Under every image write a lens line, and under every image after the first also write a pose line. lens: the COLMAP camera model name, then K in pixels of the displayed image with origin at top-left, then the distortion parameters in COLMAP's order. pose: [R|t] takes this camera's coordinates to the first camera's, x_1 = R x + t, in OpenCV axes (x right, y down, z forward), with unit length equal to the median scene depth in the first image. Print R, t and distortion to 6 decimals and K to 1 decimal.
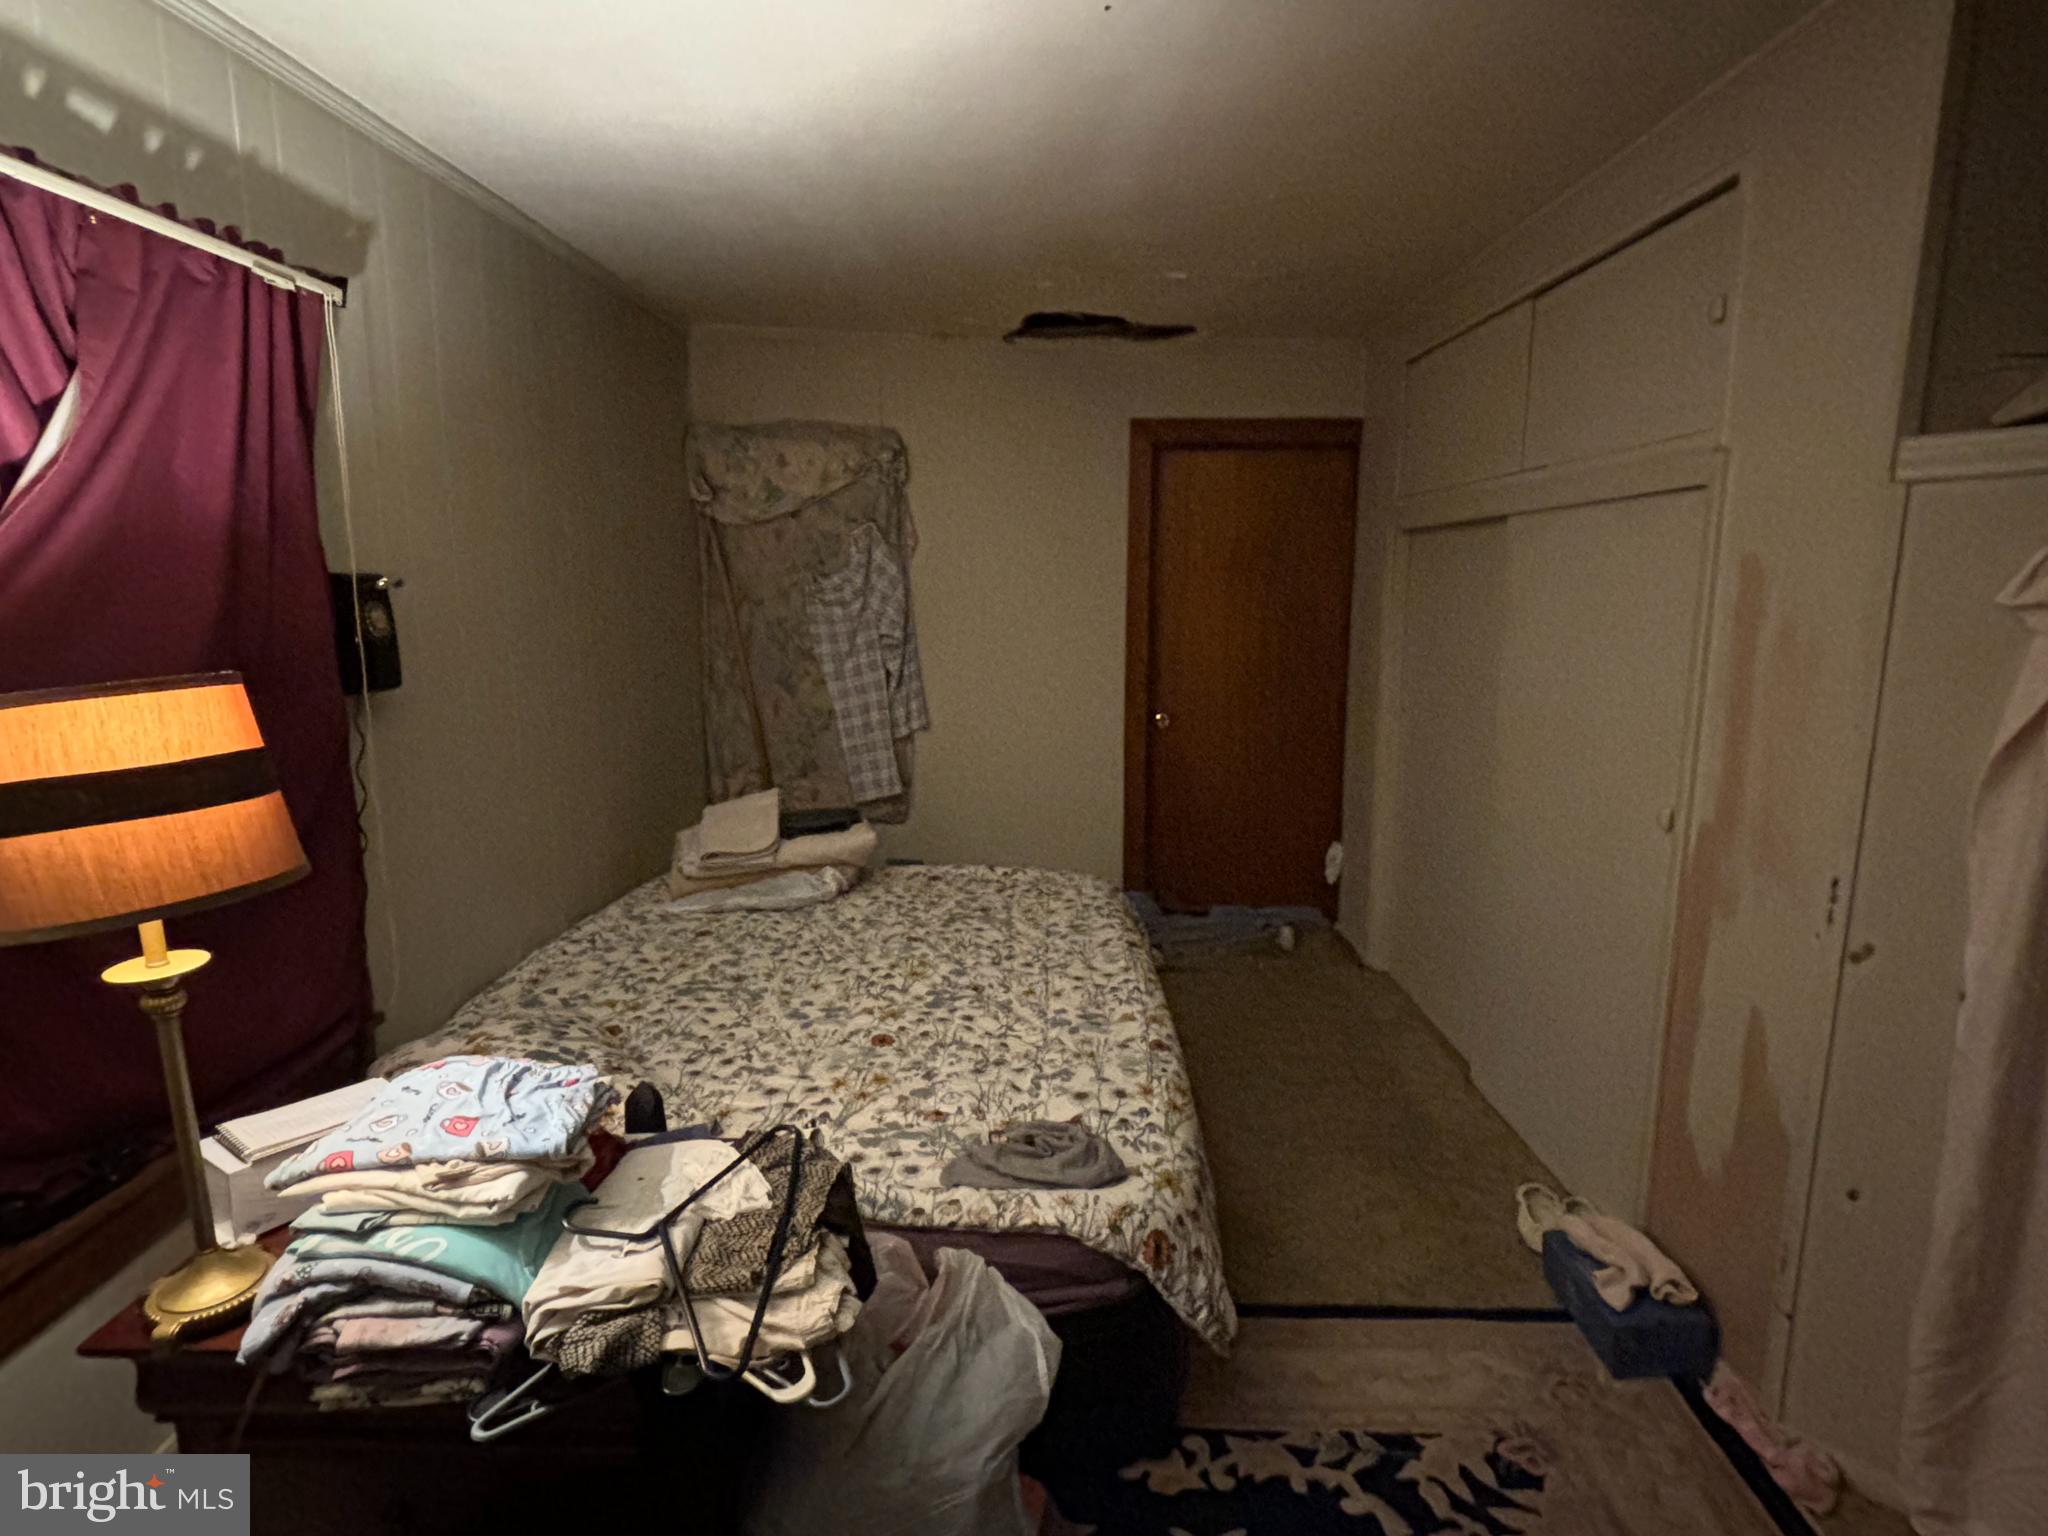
lens RADIAL K [[1076.8, 0, 1031.9], [0, 1076.8, 771.4], [0, 0, 1]] dist [0.051616, -0.044416]
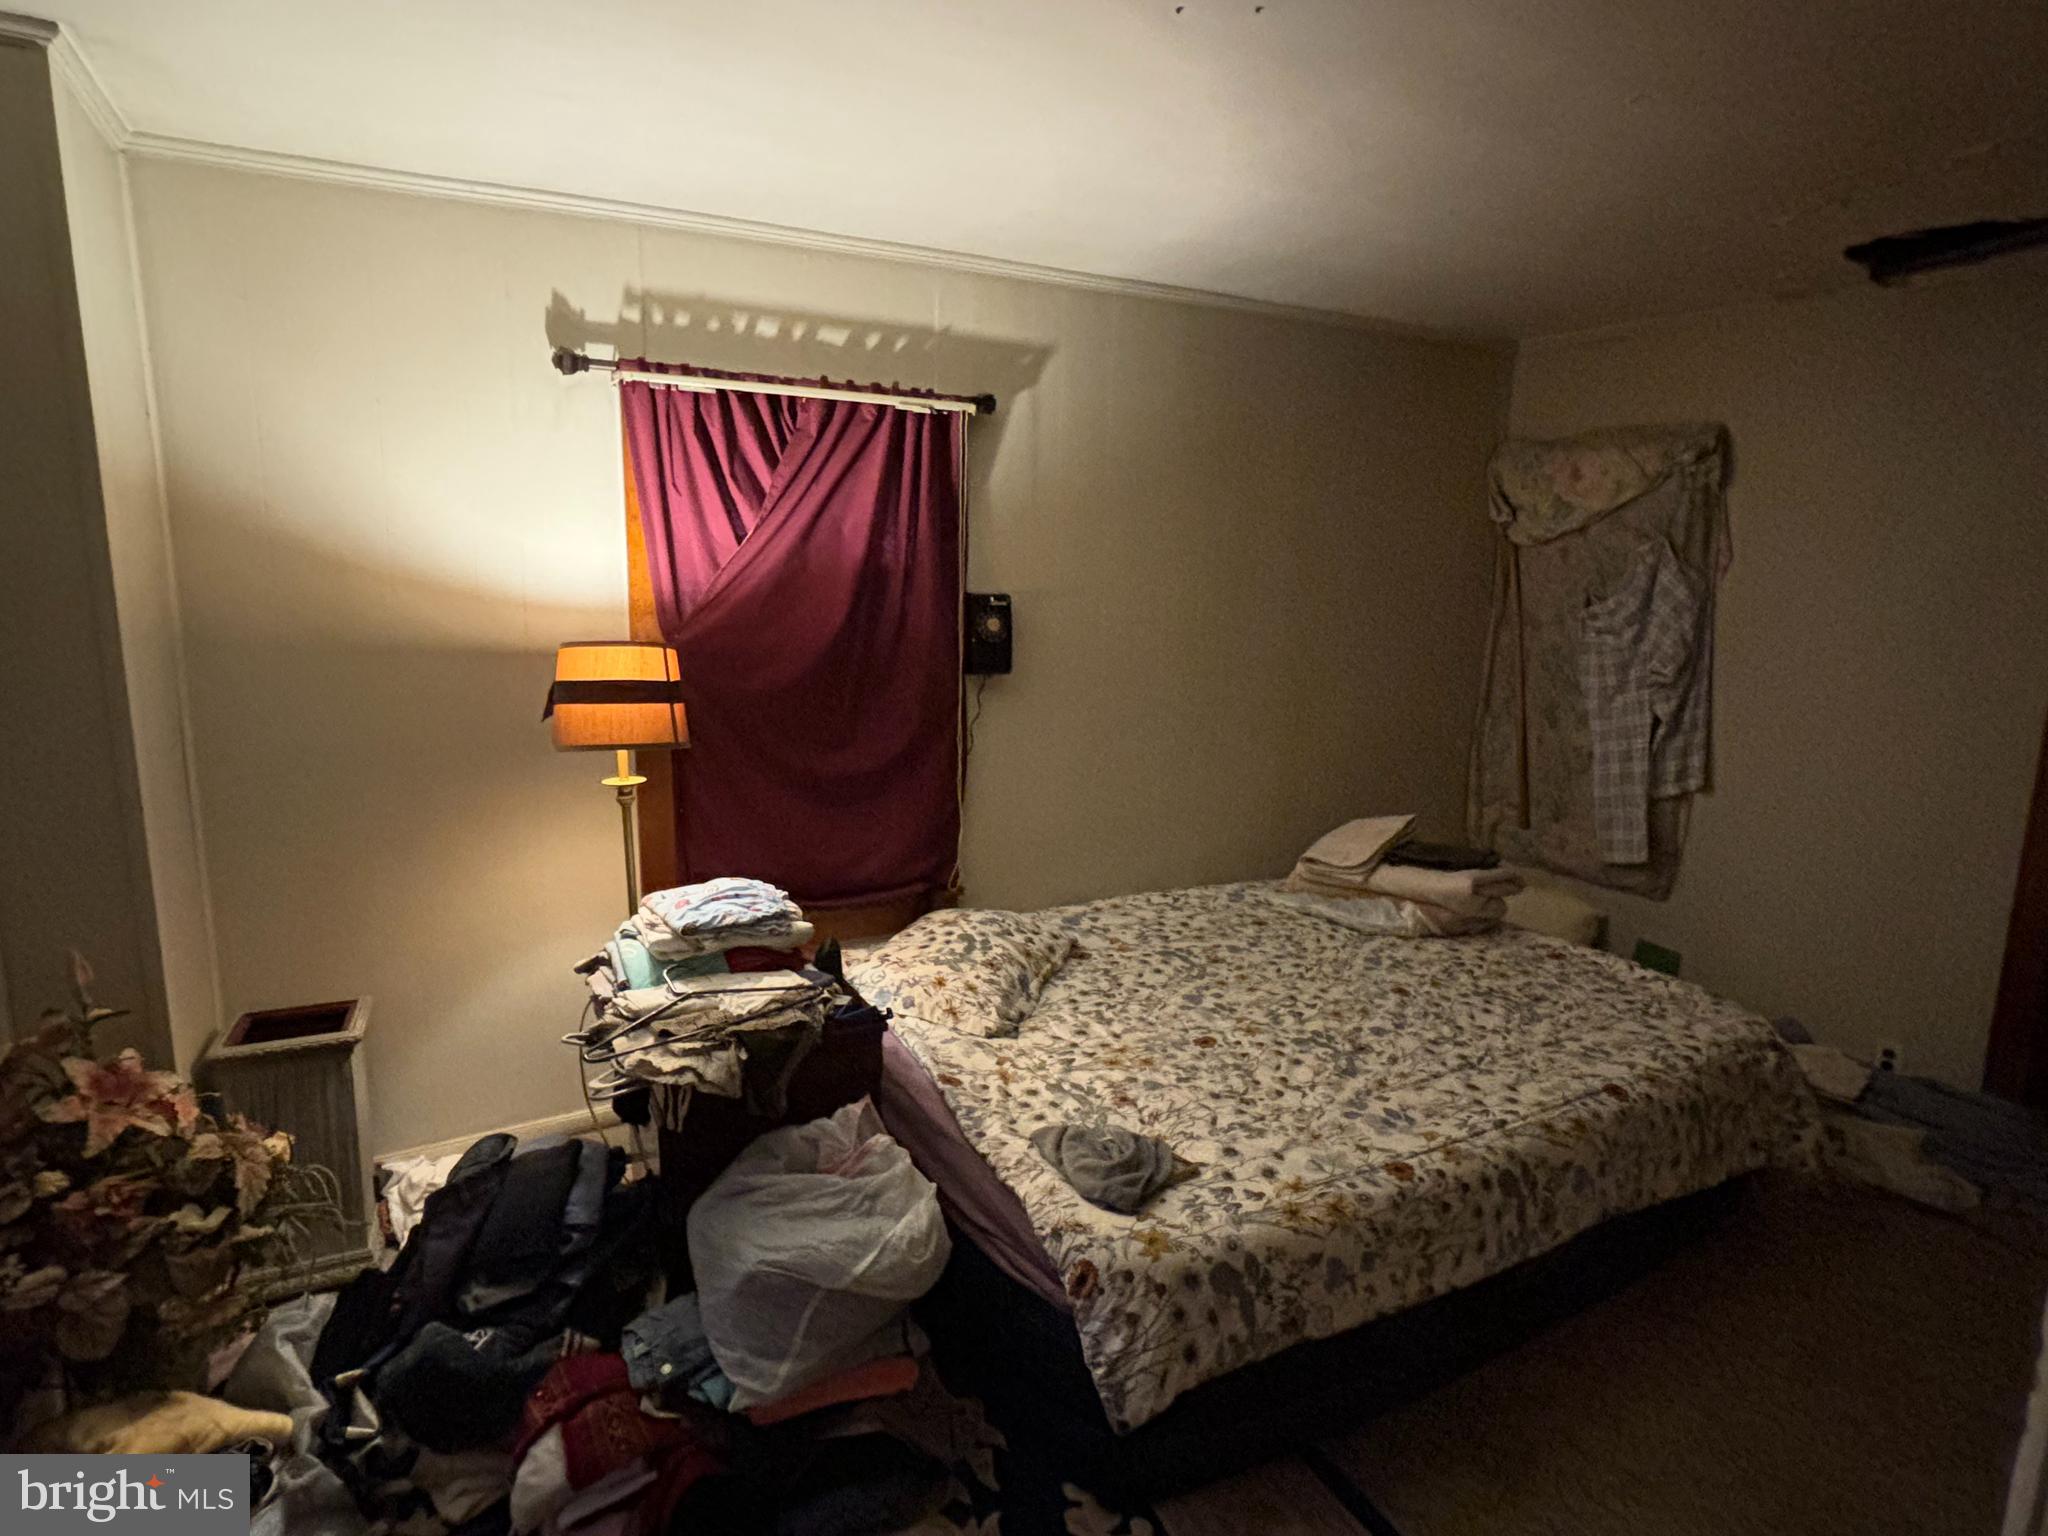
lens RADIAL K [[1076.8, 0, 1031.9], [0, 1076.8, 771.4], [0, 0, 1]] dist [0.051616, -0.044416]
pose [[0.484792, 0.155341, -0.860724, 0.441929], [-0.169913, 0.982080, 0.081541, -0.045046], [0.857966, 0.106718, 0.502499, 0.207251]]
